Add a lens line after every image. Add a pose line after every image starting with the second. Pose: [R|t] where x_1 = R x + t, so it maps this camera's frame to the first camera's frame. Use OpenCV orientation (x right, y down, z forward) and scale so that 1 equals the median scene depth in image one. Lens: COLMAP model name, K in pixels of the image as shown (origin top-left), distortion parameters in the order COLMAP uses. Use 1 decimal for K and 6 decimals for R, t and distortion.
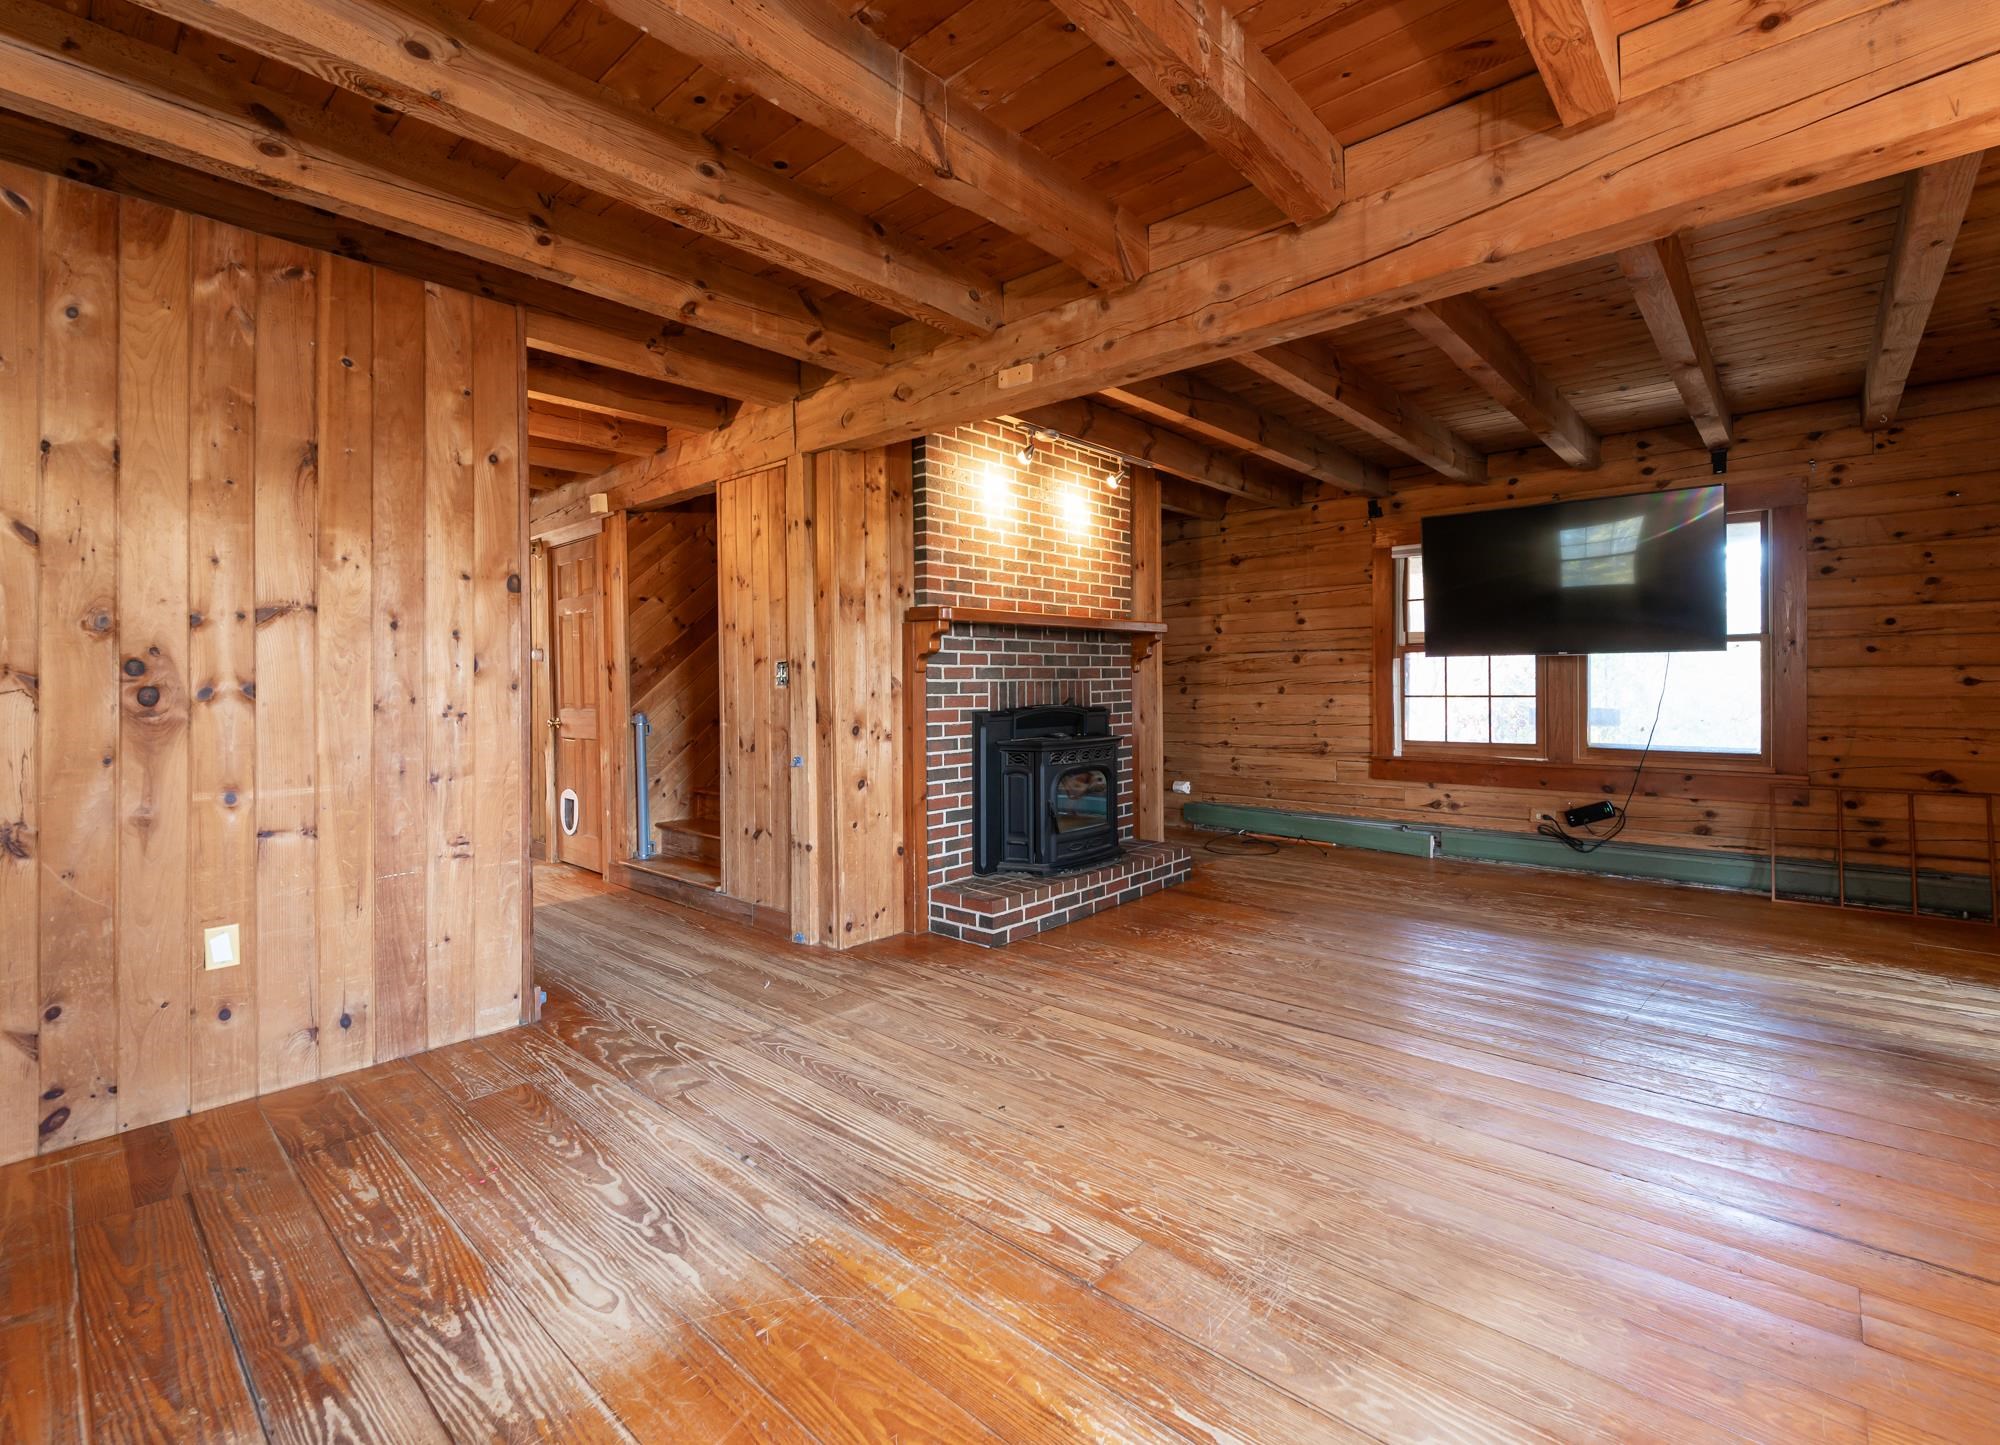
lens RADIAL K [[888.5, 0, 1030.6], [0, 888.5, 690.1], [0, 0, 1]] dist [-0.000061, -0.000596]
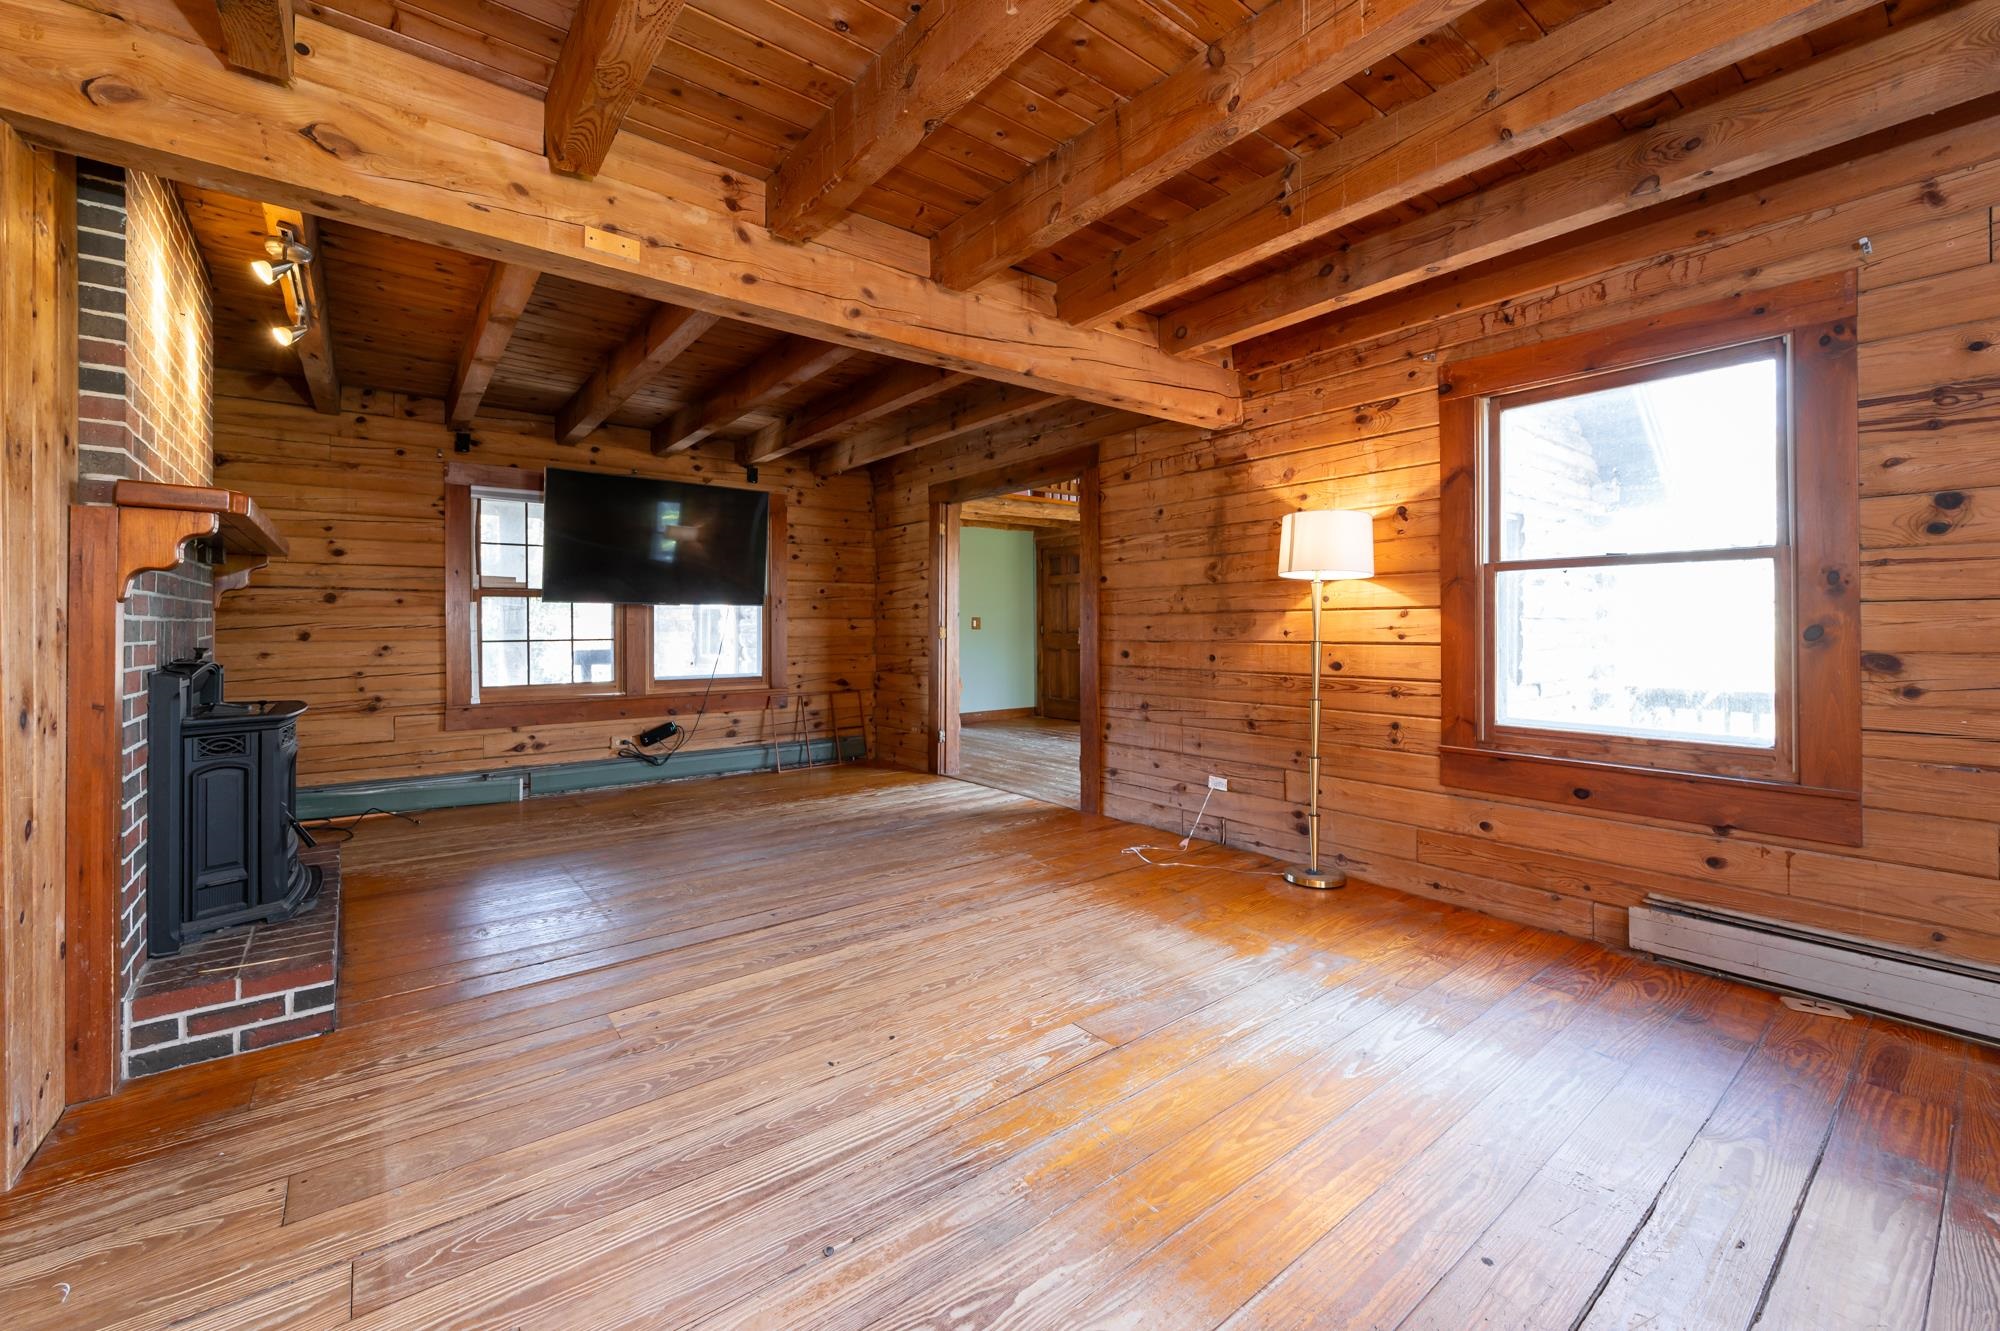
lens RADIAL K [[816.4, 0, 1033.1], [0, 816.4, 616.7], [0, 0, 1]] dist [-0.006932, 0.000242]
pose [[0.172113, 0.018252, 0.984908, -0.502239], [0.009563, 0.999750, -0.020198, 0.005197], [-0.985031, 0.012895, 0.171896, 0.365327]]
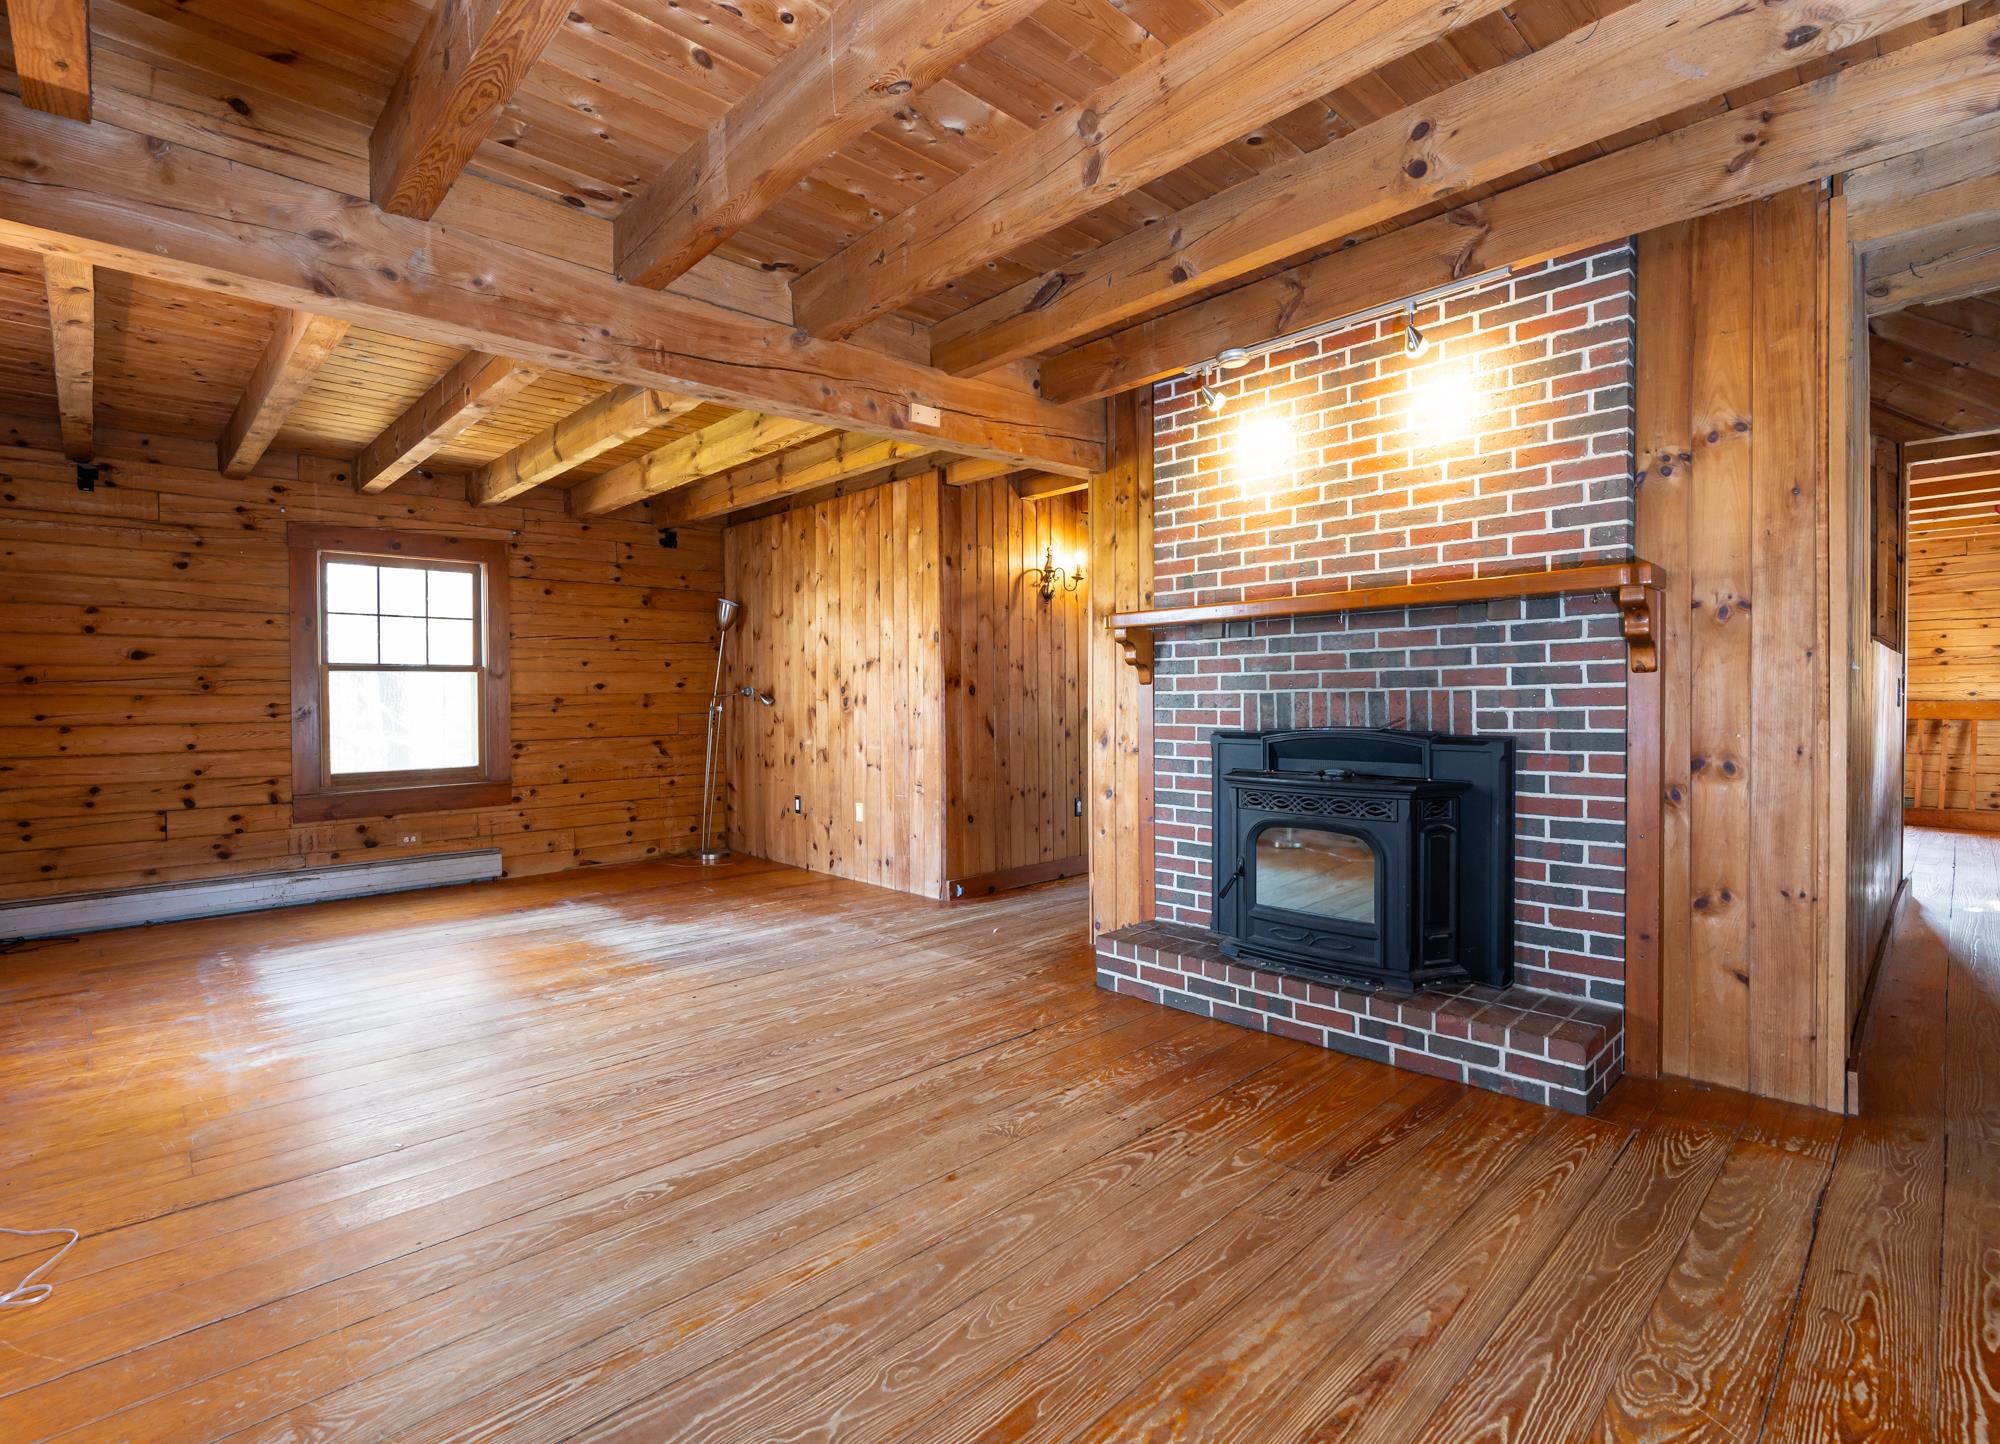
lens RADIAL K [[944.2, 0, 977.9], [0, 944.2, 719.6], [0, 0, 1]] dist [-0.004567, -0.000004]
pose [[-0.097416, 0.030481, -0.994777, 0.860483], [0.001695, 0.999535, 0.030460, -0.012935], [0.995242, 0.001282, -0.097422, 0.903250]]
